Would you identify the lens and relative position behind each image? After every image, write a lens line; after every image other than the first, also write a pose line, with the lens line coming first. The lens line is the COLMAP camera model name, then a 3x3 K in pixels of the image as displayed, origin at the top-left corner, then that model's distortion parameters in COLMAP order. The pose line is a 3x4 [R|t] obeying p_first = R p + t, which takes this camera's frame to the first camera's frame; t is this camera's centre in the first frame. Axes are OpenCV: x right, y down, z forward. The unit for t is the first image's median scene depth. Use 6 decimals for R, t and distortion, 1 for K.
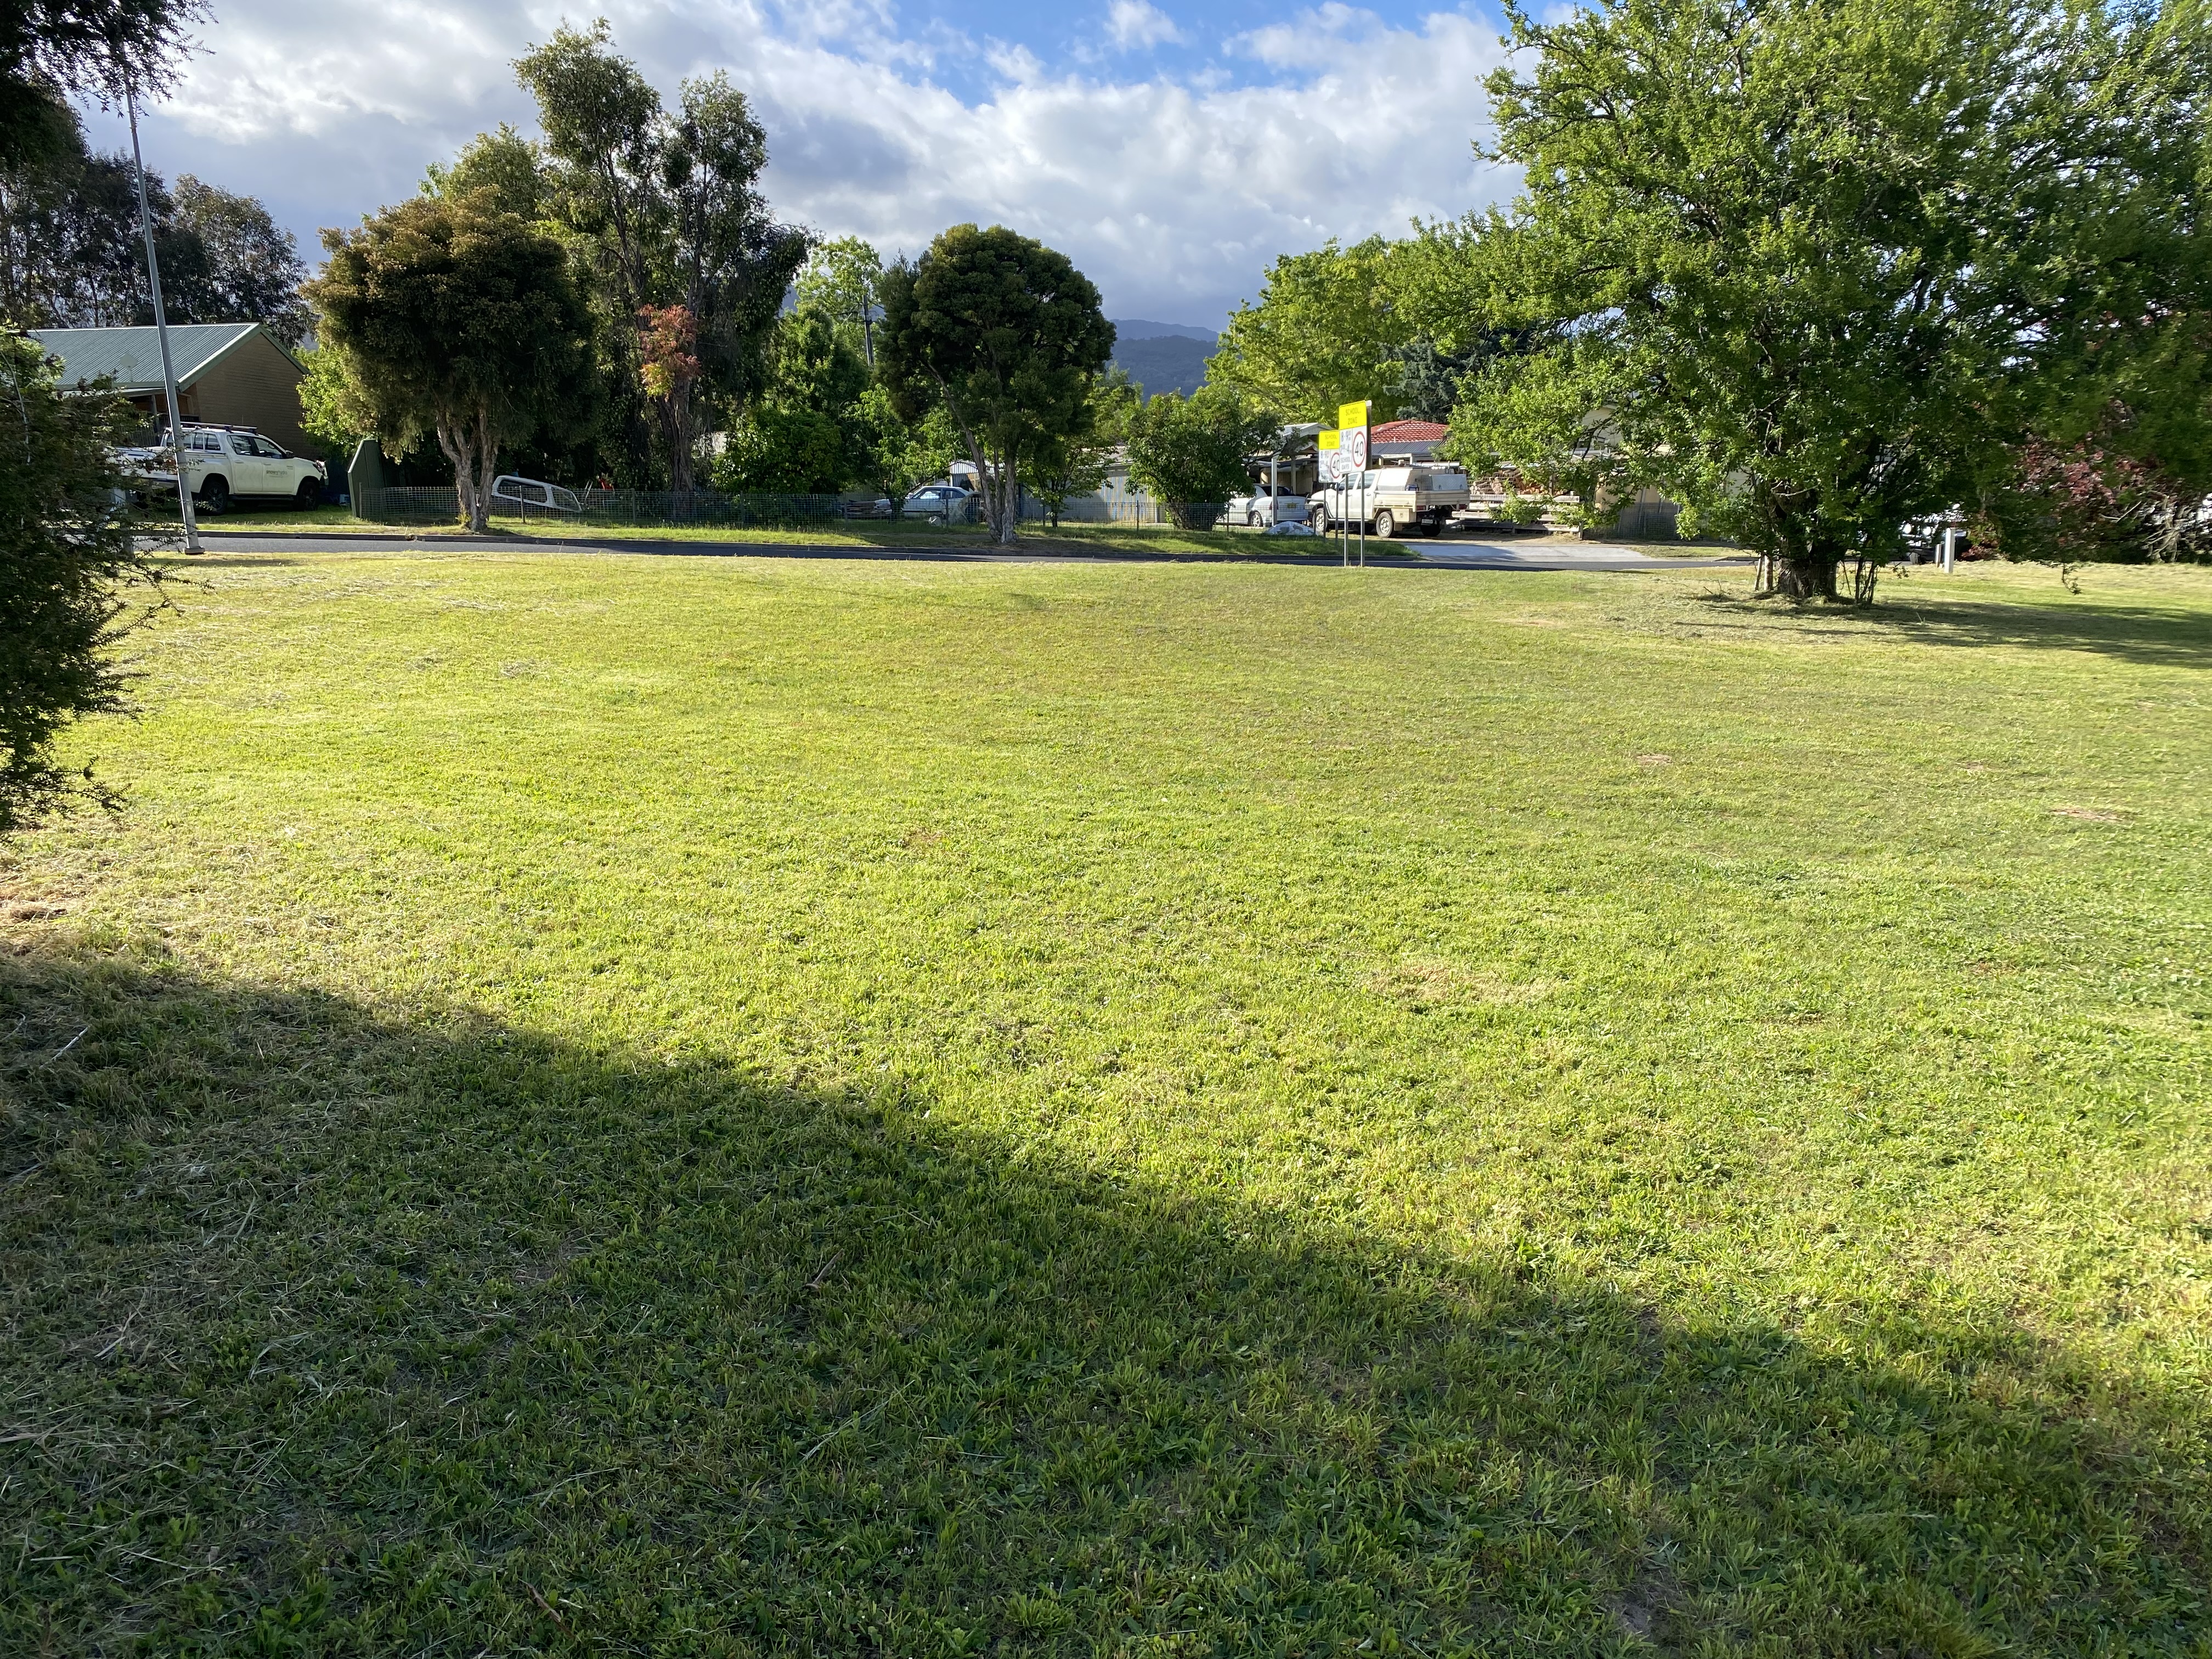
lens RADIAL K [[1525.0, 0, 1106.0], [0, 1525.0, 829.5], [0, 0, 1]] dist [0.024049, -0.014678]
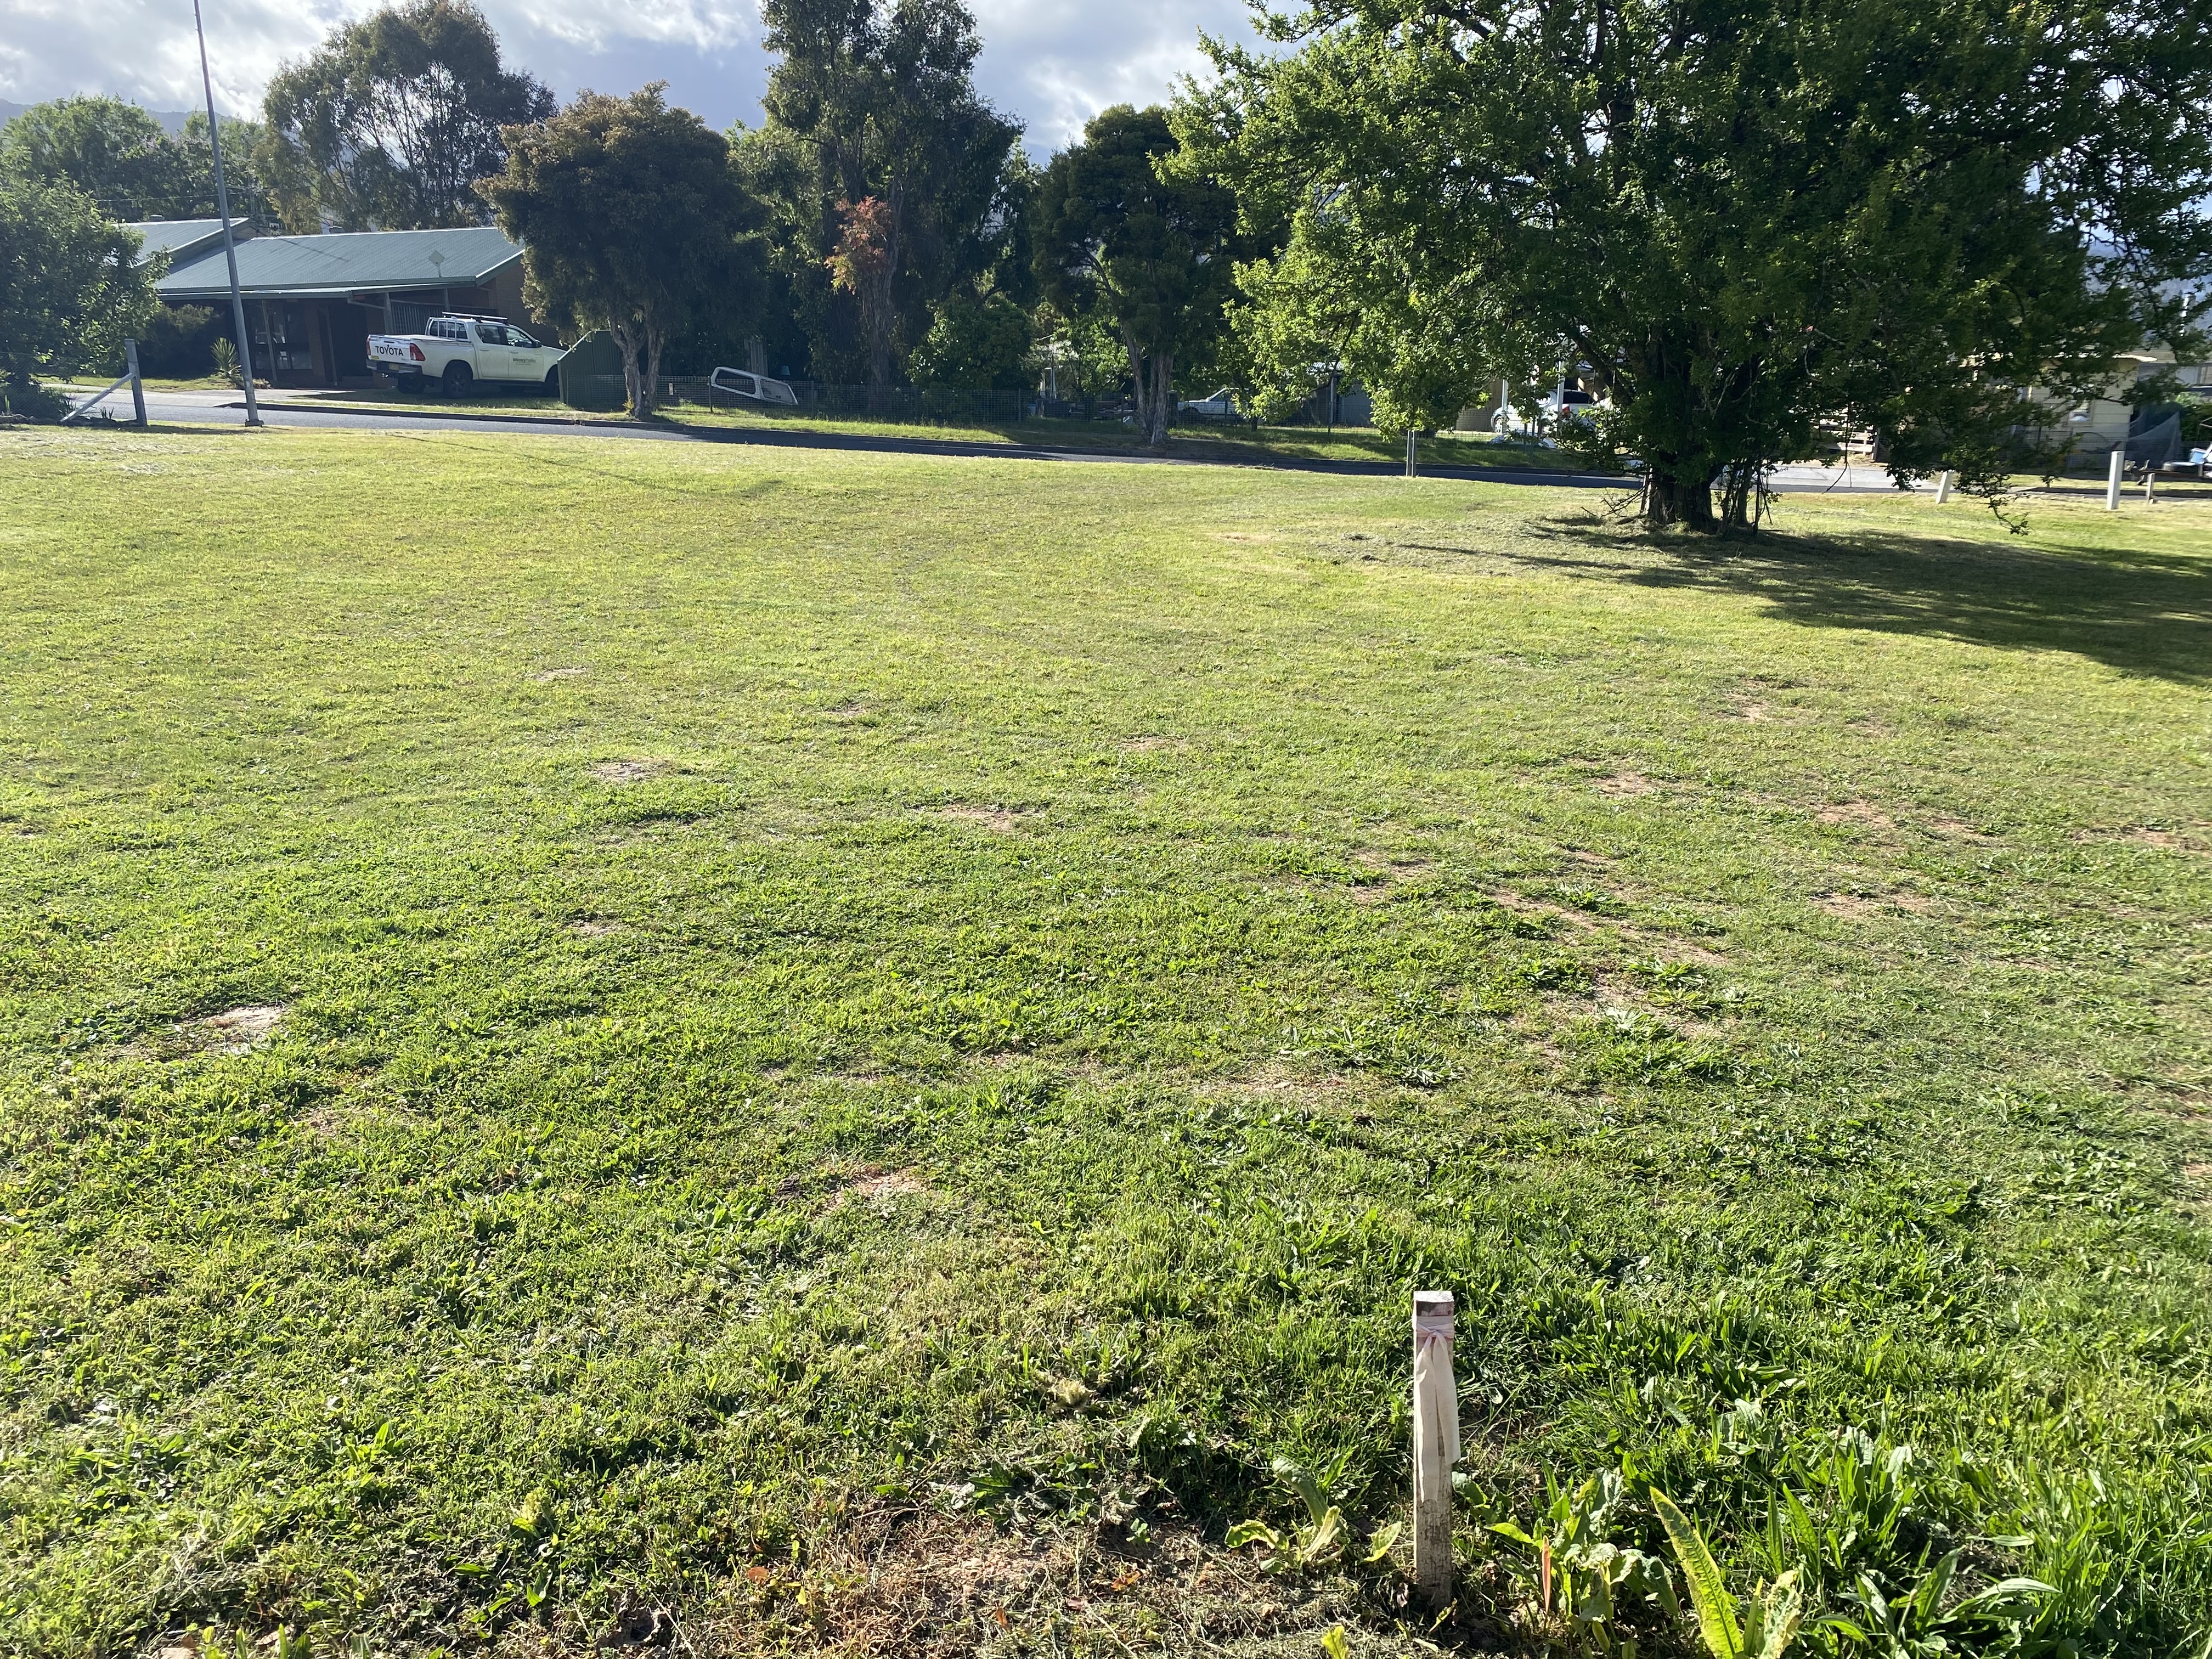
lens RADIAL K [[1525.0, 0, 1106.0], [0, 1525.0, 829.5], [0, 0, 1]] dist [0.024049, -0.014678]
pose [[0.957235, 0.097488, -0.272393, 0.202400], [-0.082076, 0.994342, 0.067442, -0.008938], [0.277427, -0.042201, 0.959820, 0.057740]]
